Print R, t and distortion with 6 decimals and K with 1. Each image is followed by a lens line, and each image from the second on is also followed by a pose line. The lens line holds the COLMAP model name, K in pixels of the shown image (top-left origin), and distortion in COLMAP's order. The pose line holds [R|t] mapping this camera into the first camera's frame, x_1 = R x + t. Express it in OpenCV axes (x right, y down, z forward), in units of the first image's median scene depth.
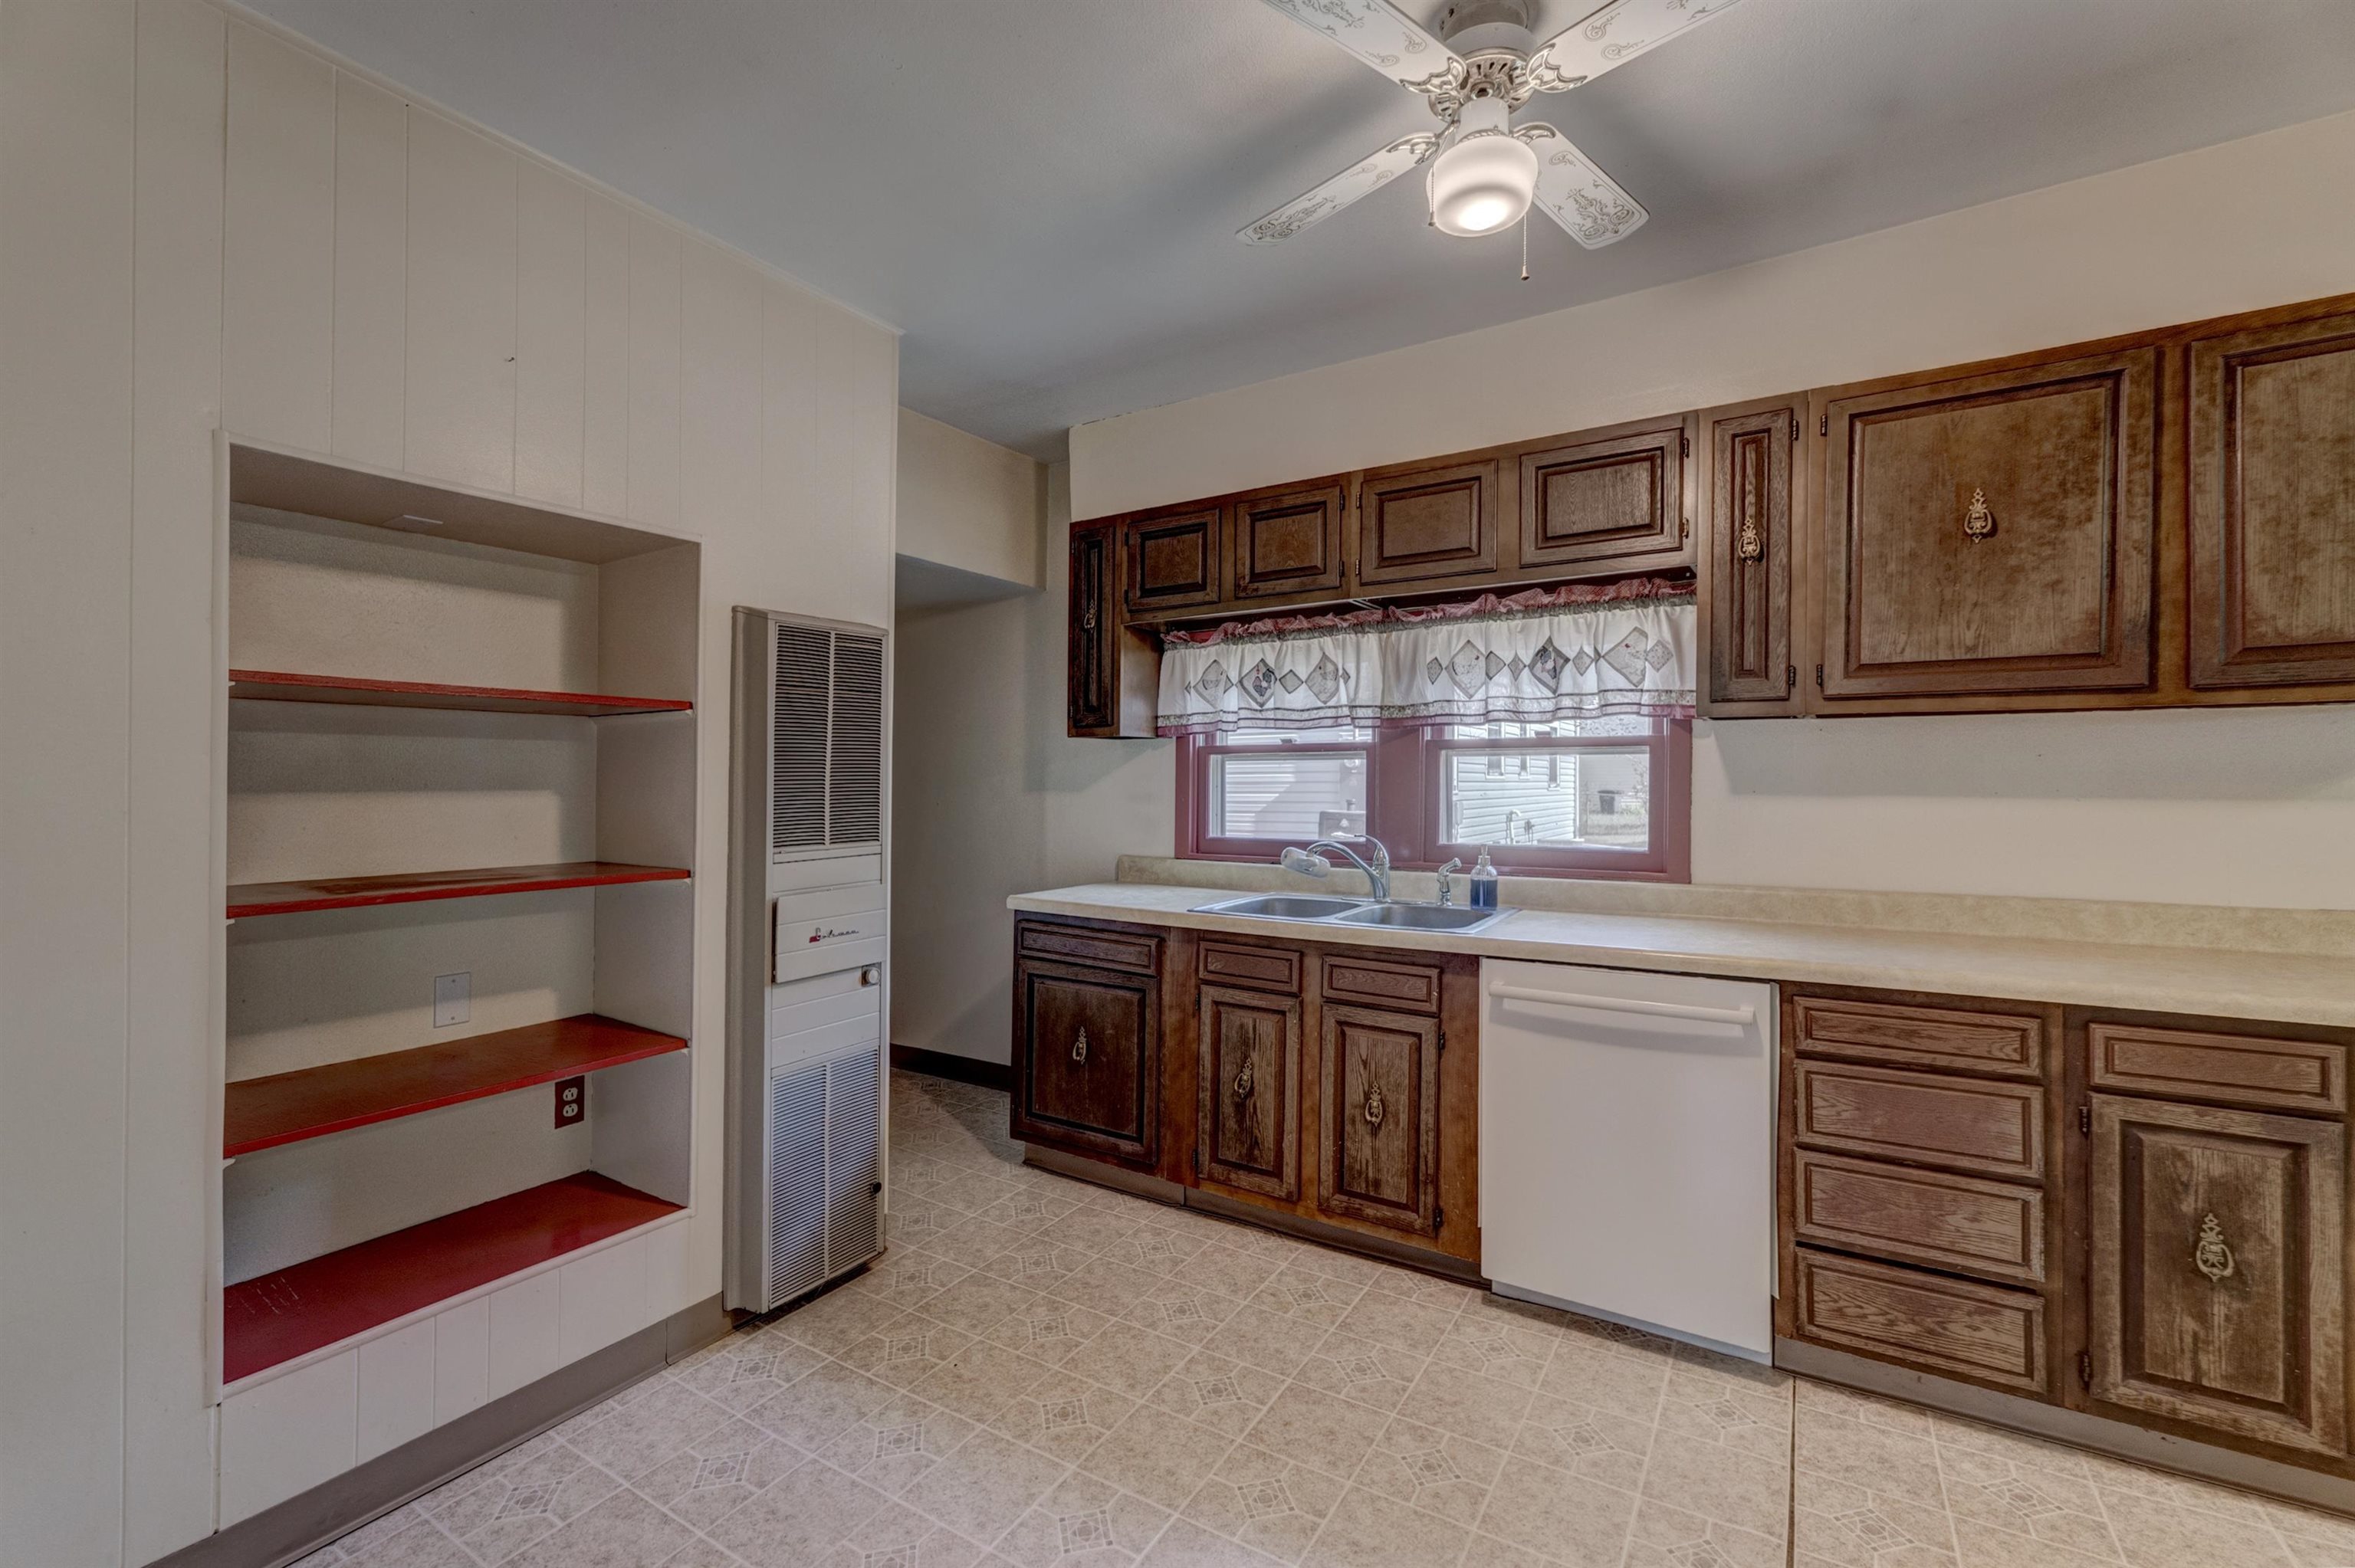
lens RADIAL K [[1006.7, 0, 1171.5], [0, 1006.7, 788.2], [0, 0, 1]] dist [0.004019, 0.000316]
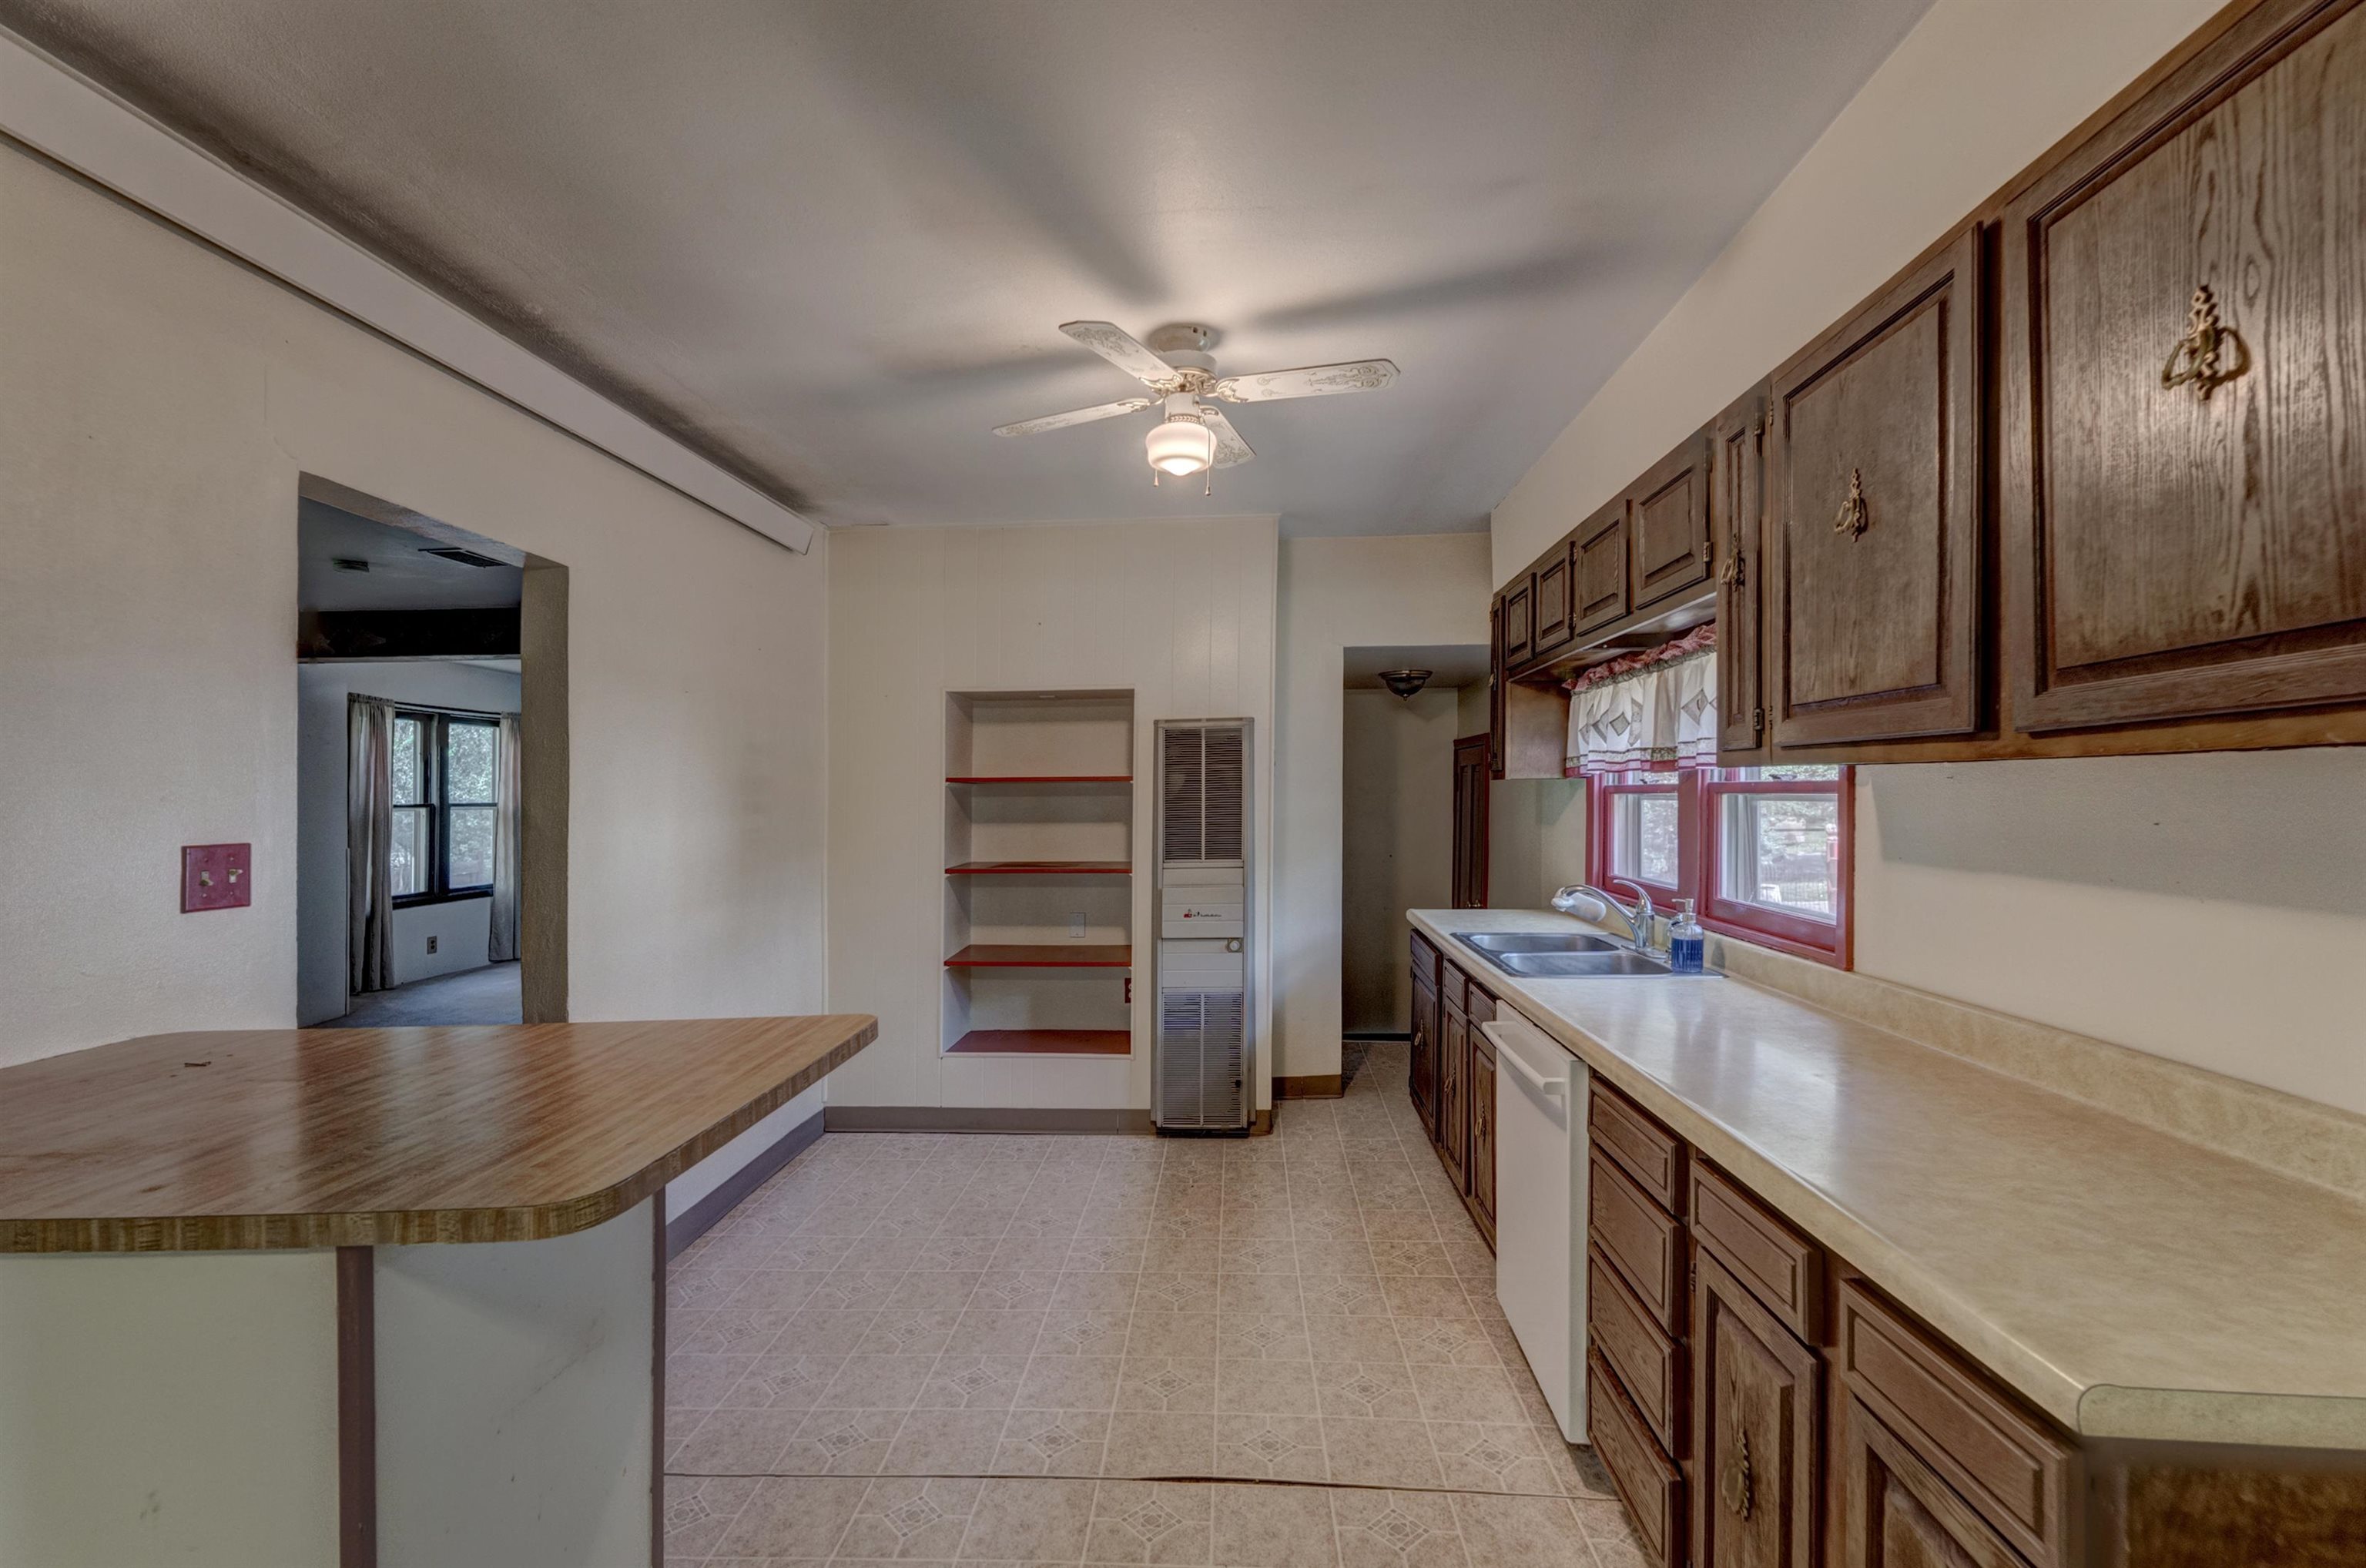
lens RADIAL K [[1011.6, 0, 1176.9], [0, 1011.6, 788.2], [0, 0, 1]] dist [0.004019, 0.000316]
pose [[0.484196, -0.005759, -0.874940, 1.016363], [0.000493, 0.999980, -0.006309, -0.046160], [0.874959, 0.002623, 0.484189, 0.163824]]
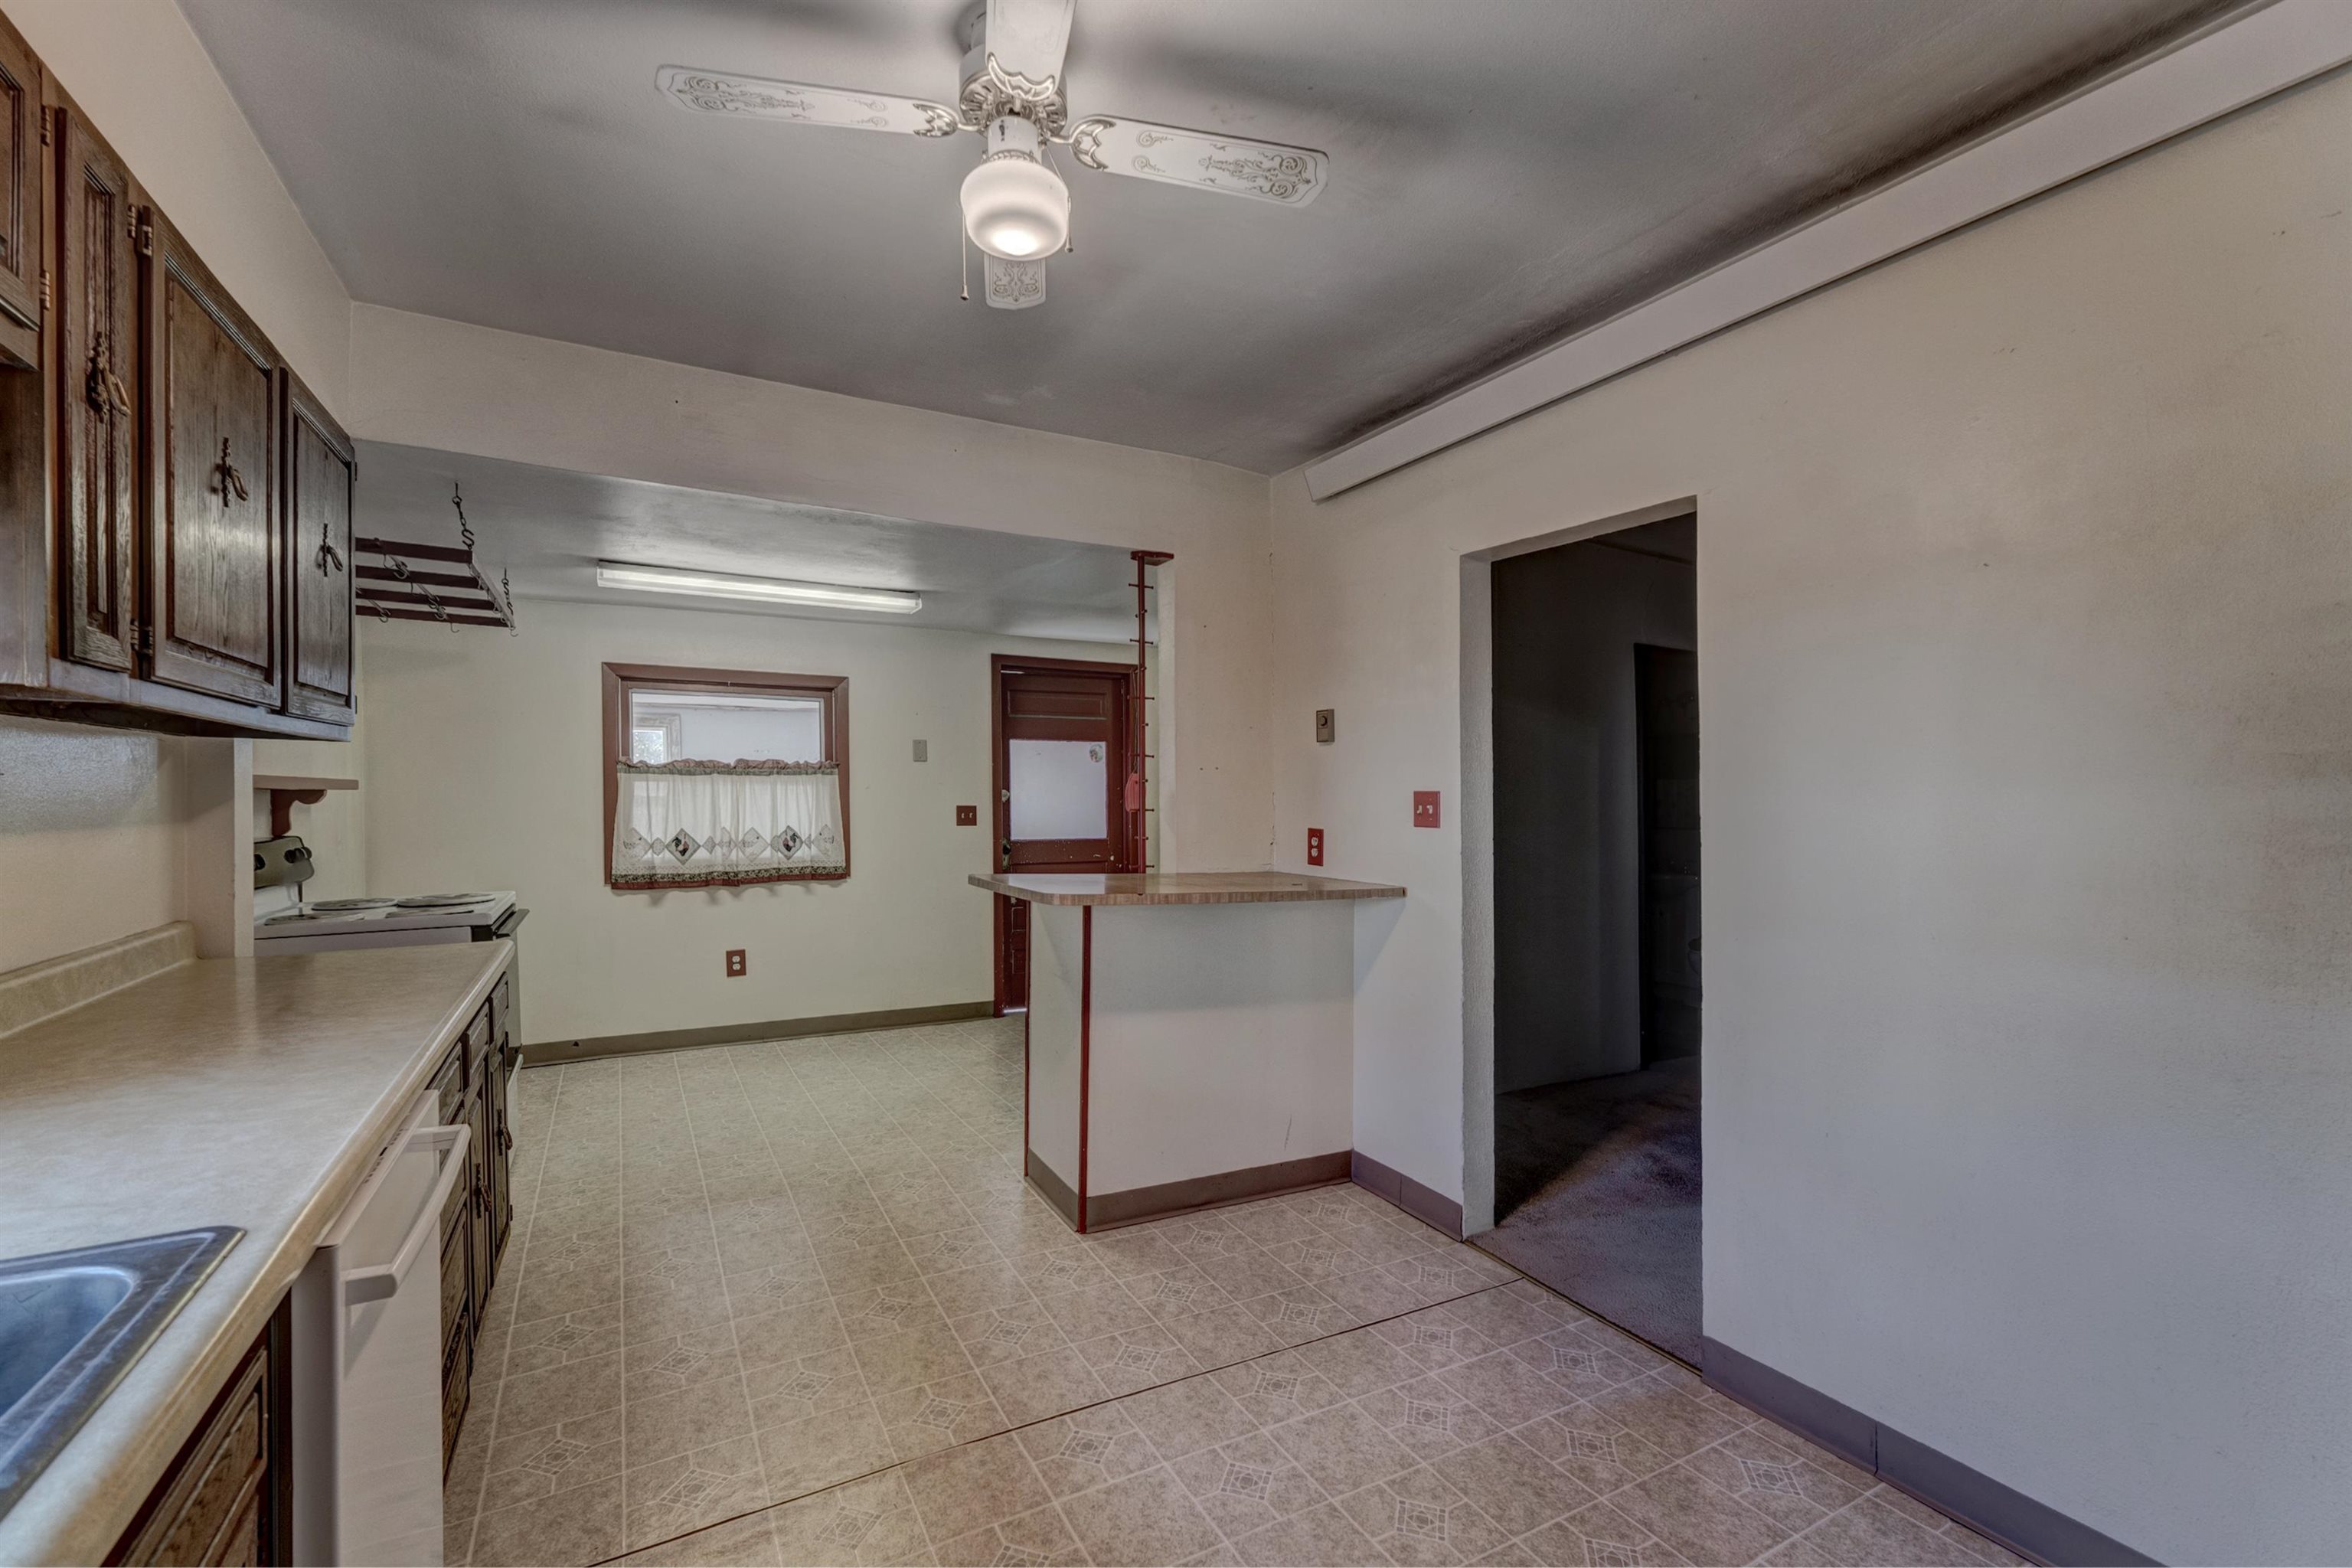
lens RADIAL K [[1001.3, 0, 1172.0], [0, 1001.3, 787.6], [0, 0, 1]] dist [0.001029, 0.000050]
pose [[-0.876397, 0.001711, 0.481586, -0.188164], [0.001632, 0.999998, -0.000583, -0.017576], [-0.481586, 0.000276, -0.876399, 1.117084]]
